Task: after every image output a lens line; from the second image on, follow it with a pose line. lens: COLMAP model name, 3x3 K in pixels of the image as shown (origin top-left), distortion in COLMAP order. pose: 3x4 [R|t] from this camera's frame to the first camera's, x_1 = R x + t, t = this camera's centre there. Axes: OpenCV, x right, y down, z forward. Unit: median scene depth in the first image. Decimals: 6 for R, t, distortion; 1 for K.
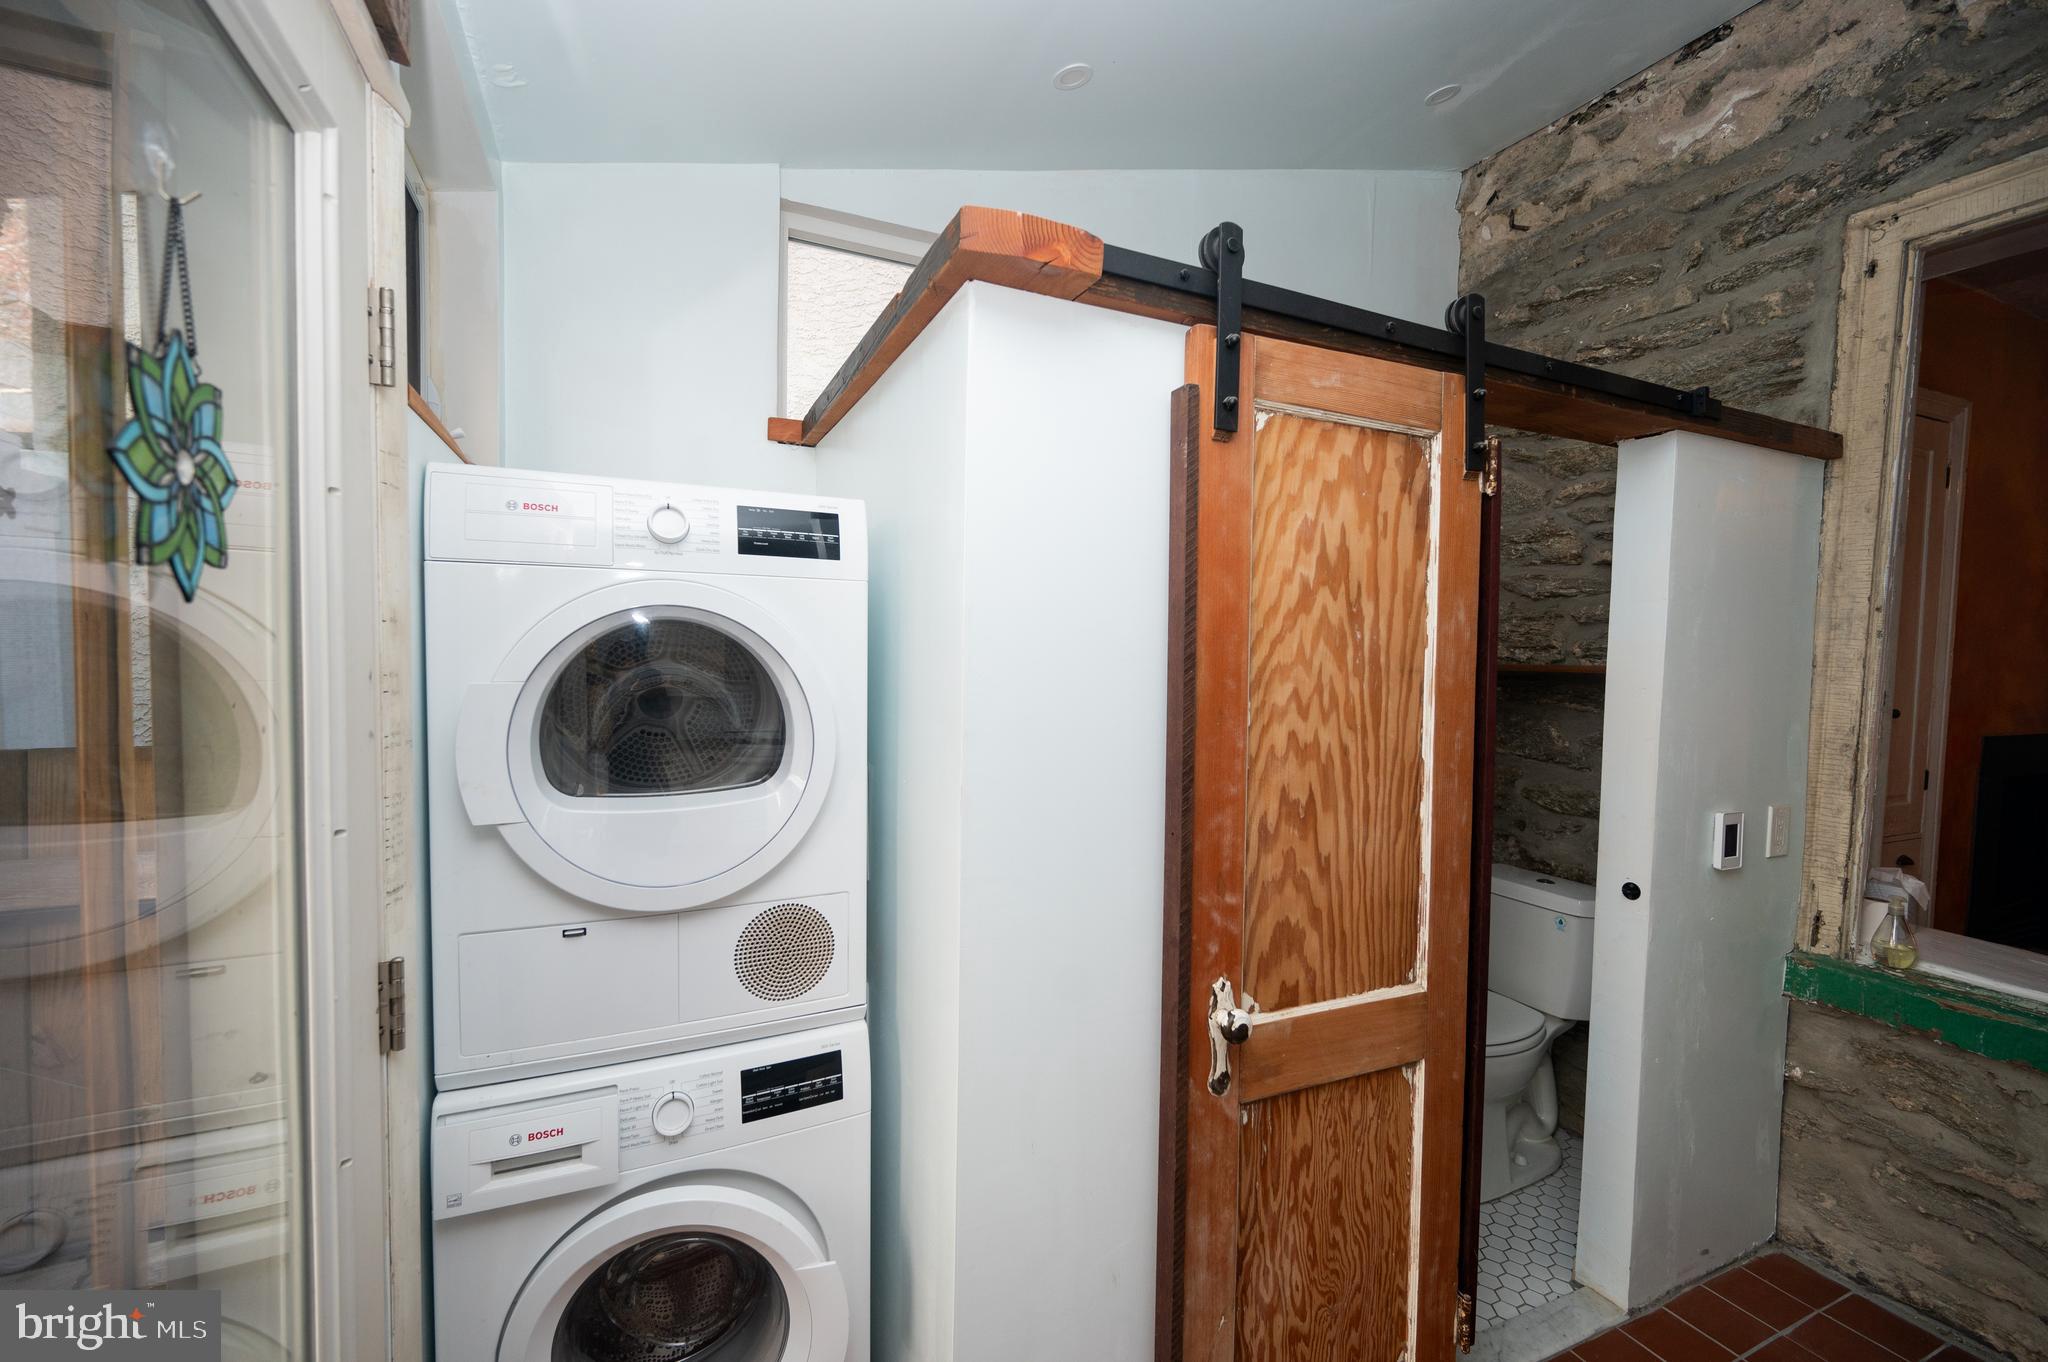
lens RADIAL K [[808.2, 0, 1020.3], [0, 808.2, 682.1], [0, 0, 1]] dist [0.003860, -0.000519]
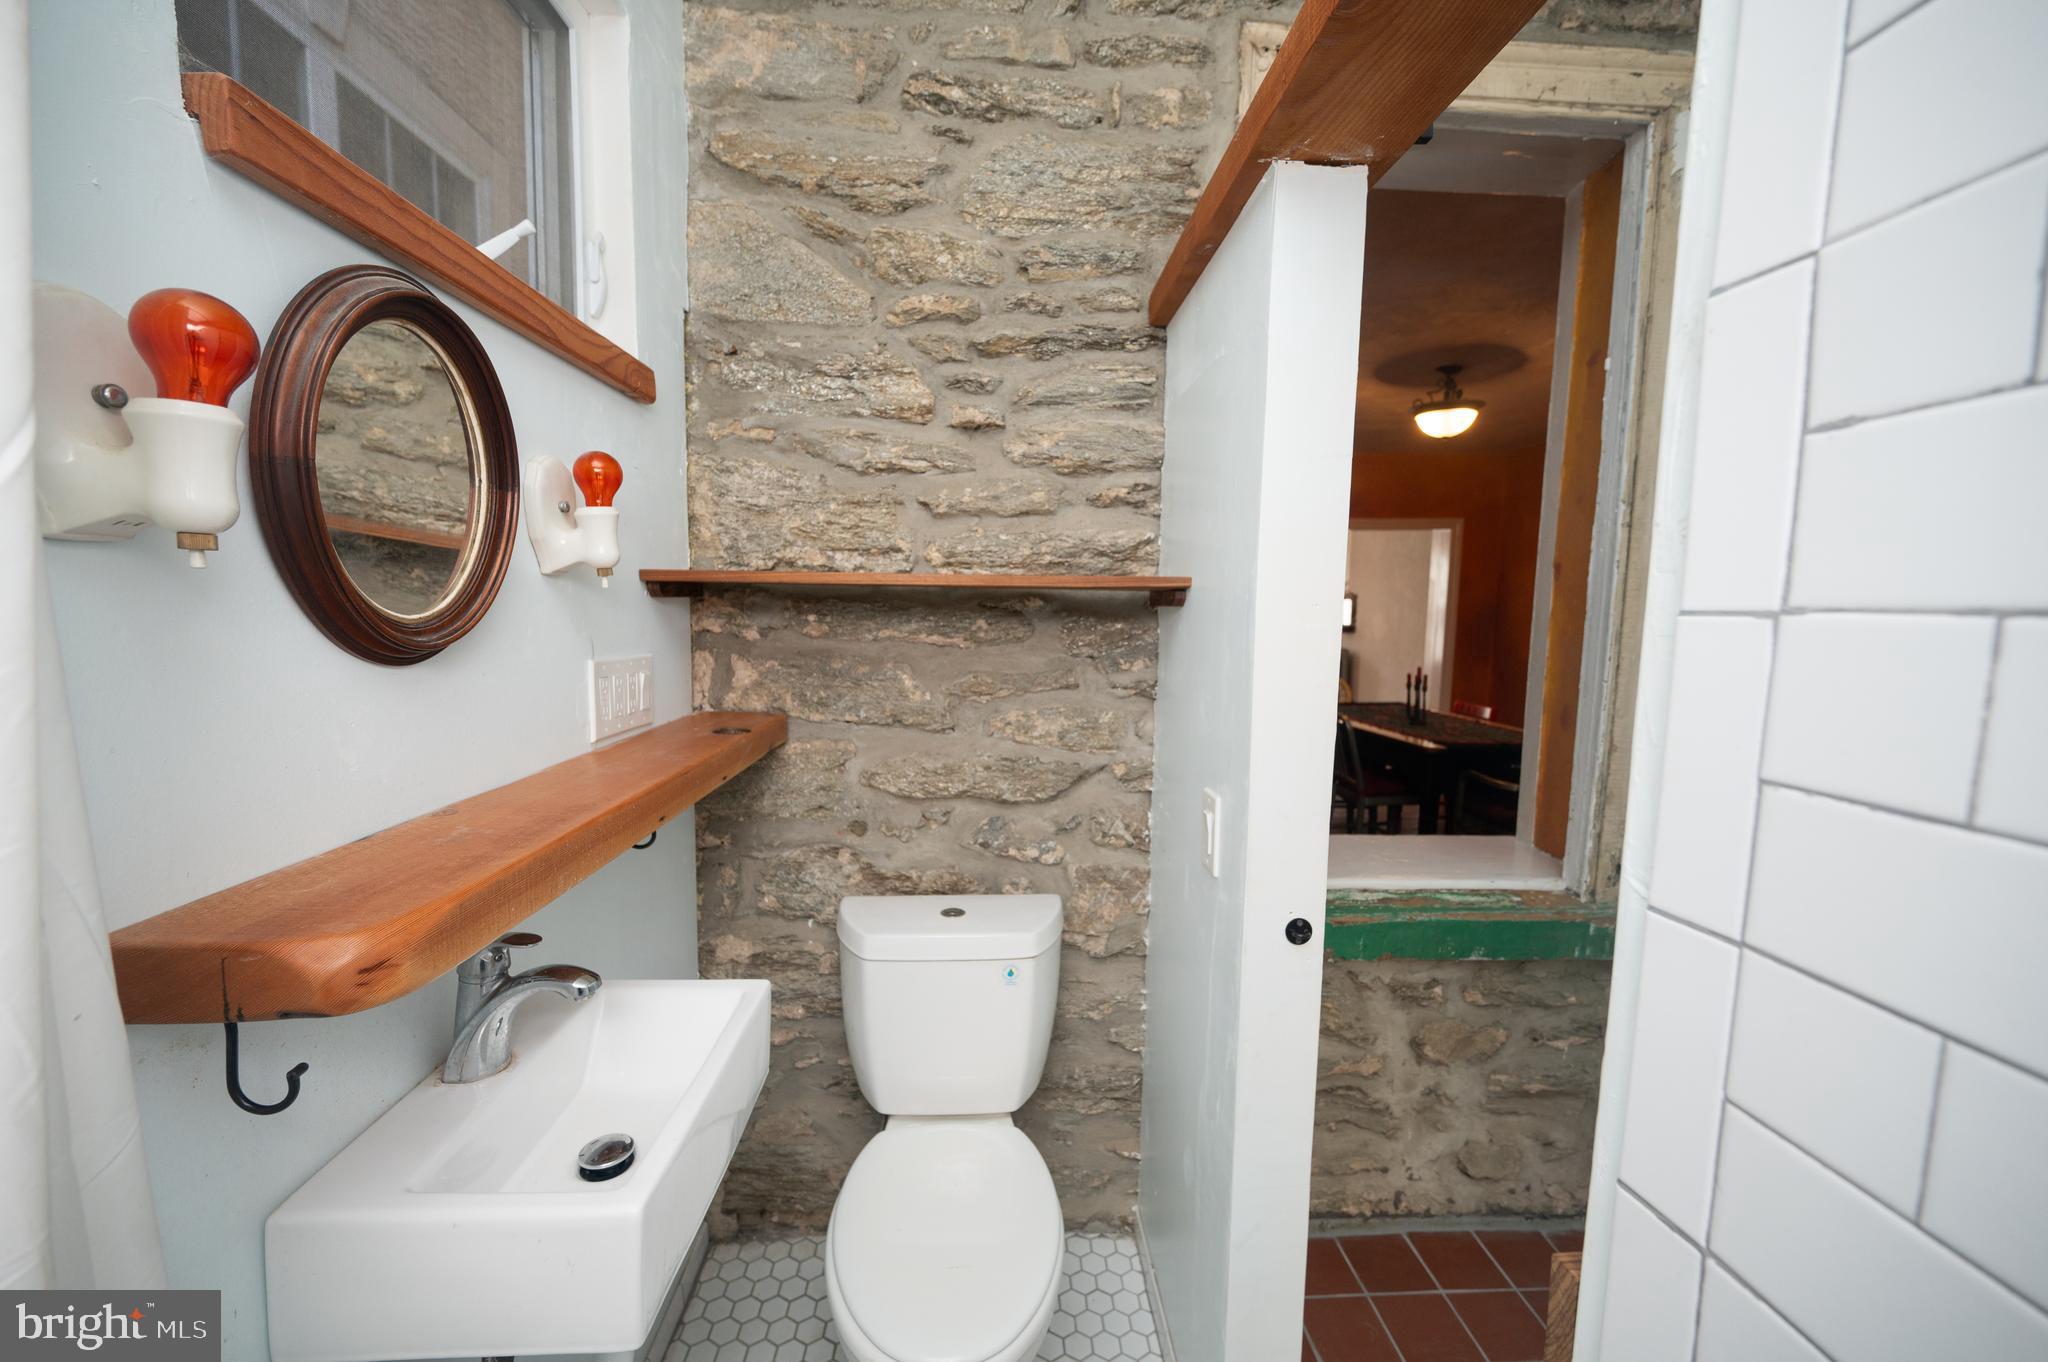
lens RADIAL K [[808.2, 0, 1024.4], [0, 808.2, 682.0], [0, 0, 1]] dist [0.003860, -0.000519]
pose [[0.358956, -0.105070, 0.927422, 0.084930], [0.026569, 0.994391, 0.102374, -0.001687], [-0.932976, -0.012107, 0.359734, 0.676959]]
